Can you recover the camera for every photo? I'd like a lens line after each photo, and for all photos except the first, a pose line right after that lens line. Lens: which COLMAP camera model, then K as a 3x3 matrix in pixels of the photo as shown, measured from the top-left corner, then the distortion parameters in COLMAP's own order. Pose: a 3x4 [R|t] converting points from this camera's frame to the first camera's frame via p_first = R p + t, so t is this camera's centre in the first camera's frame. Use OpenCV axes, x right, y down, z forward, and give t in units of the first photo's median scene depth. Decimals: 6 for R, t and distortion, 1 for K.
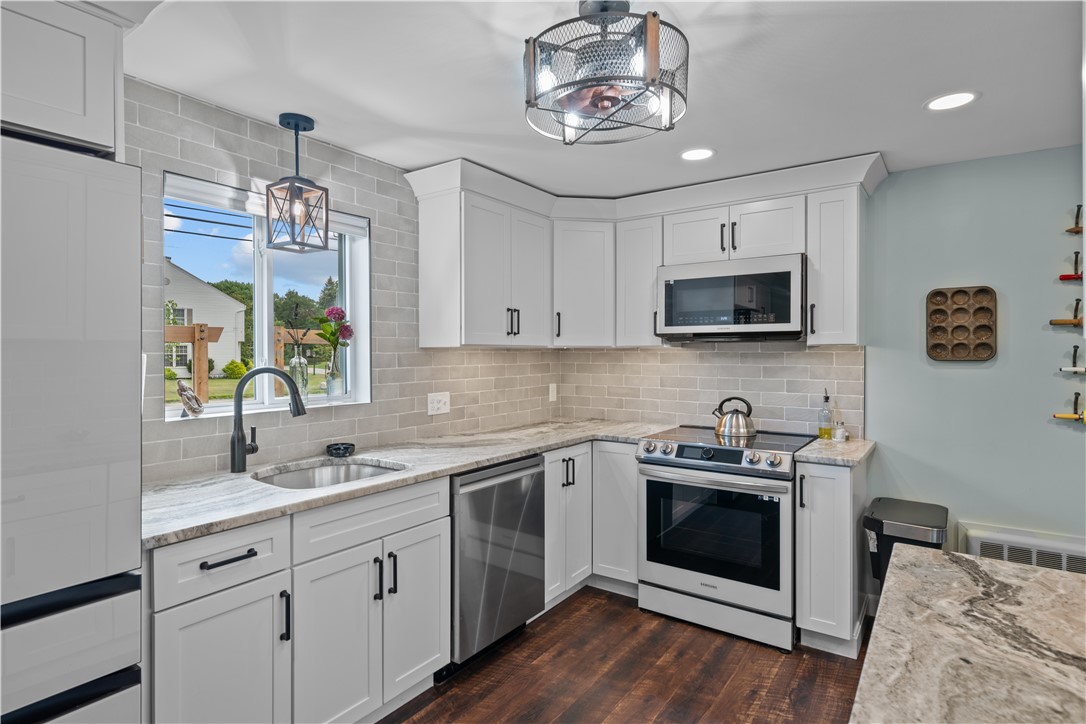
lens RADIAL K [[579.0, 0, 522.5], [0, 579.0, 351.5], [0, 0, 1]] dist [0.002896, 0.002259]
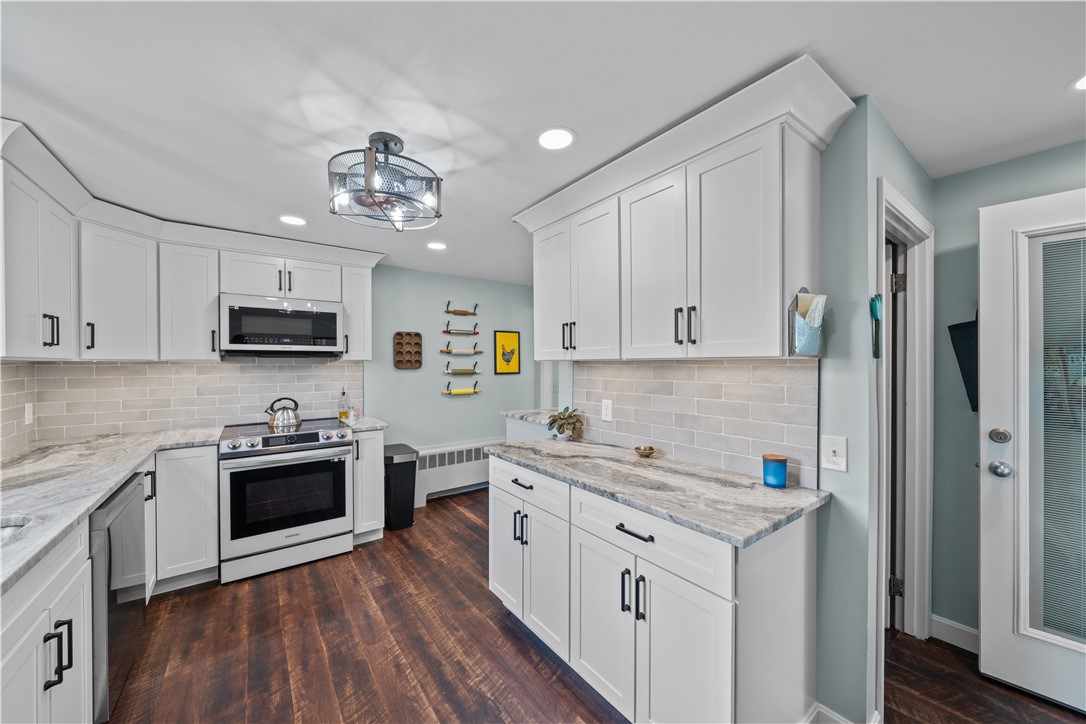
lens RADIAL K [[399.1, 0, 543.0], [0, 399.1, 362.0], [0, 0, 1]] dist [-0.000672, -0.000041]
pose [[0.293563, 0.002748, 0.955936, -0.431944], [0.002260, 0.999991, -0.003569, -0.001526], [-0.955937, 0.003208, 0.293554, 0.165310]]
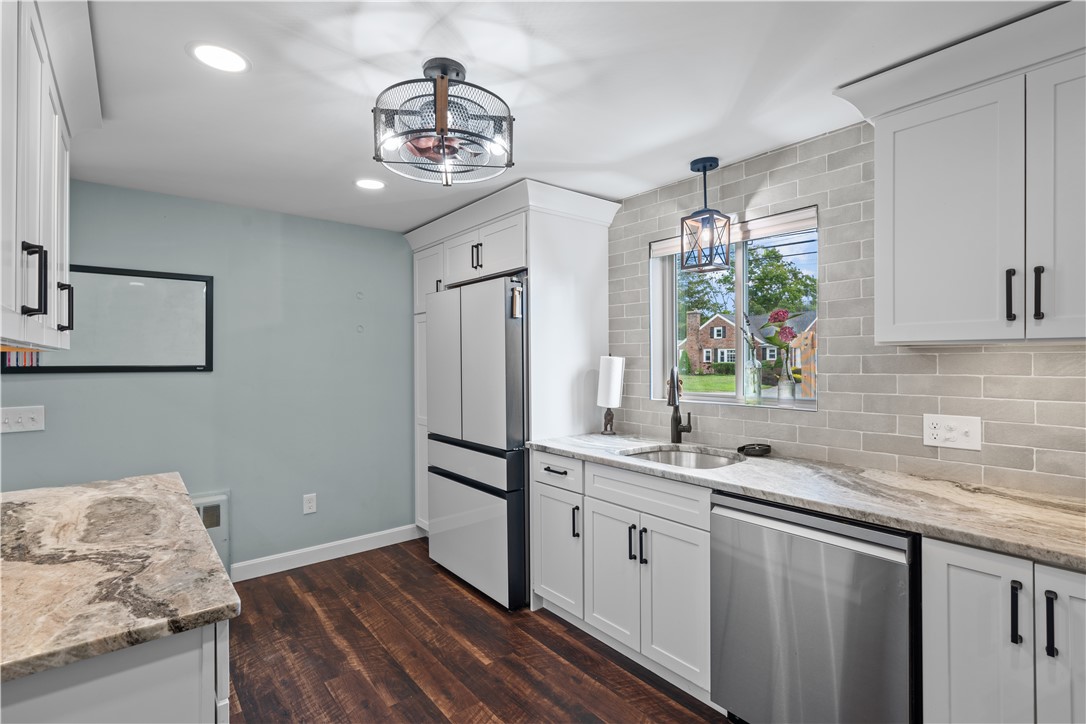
lens RADIAL K [[509.7, 0, 539.1], [0, 509.7, 356.8], [0, 0, 1]] dist [-0.001204, -0.000291]
pose [[-0.258956, -0.004418, -0.965879, 0.638833], [0.004315, 0.999974, -0.005731, 0.007347], [0.965879, -0.005652, -0.258930, 0.835689]]
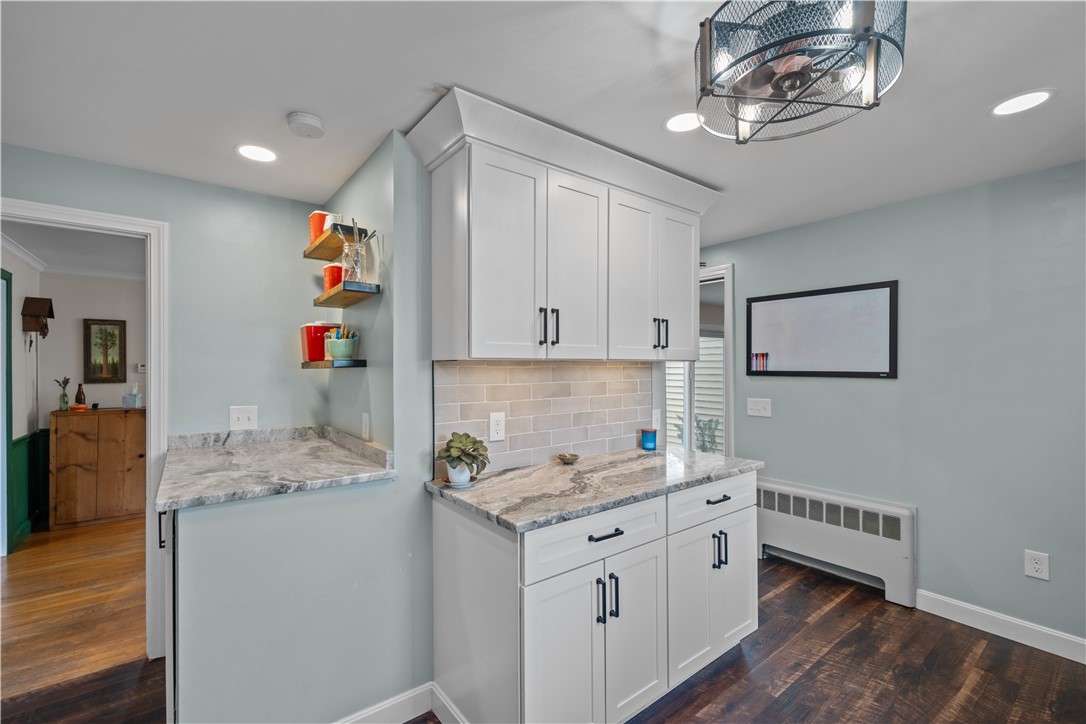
lens RADIAL K [[461.9, 0, 536.3], [0, 461.9, 365.5], [0, 0, 1]] dist [0.001314, 0.000140]
pose [[-0.958786, 0.001958, 0.284122, 0.179514], [0.001495, 0.999997, -0.001849, 0.002524], [-0.284125, -0.001348, -0.958786, 1.020534]]
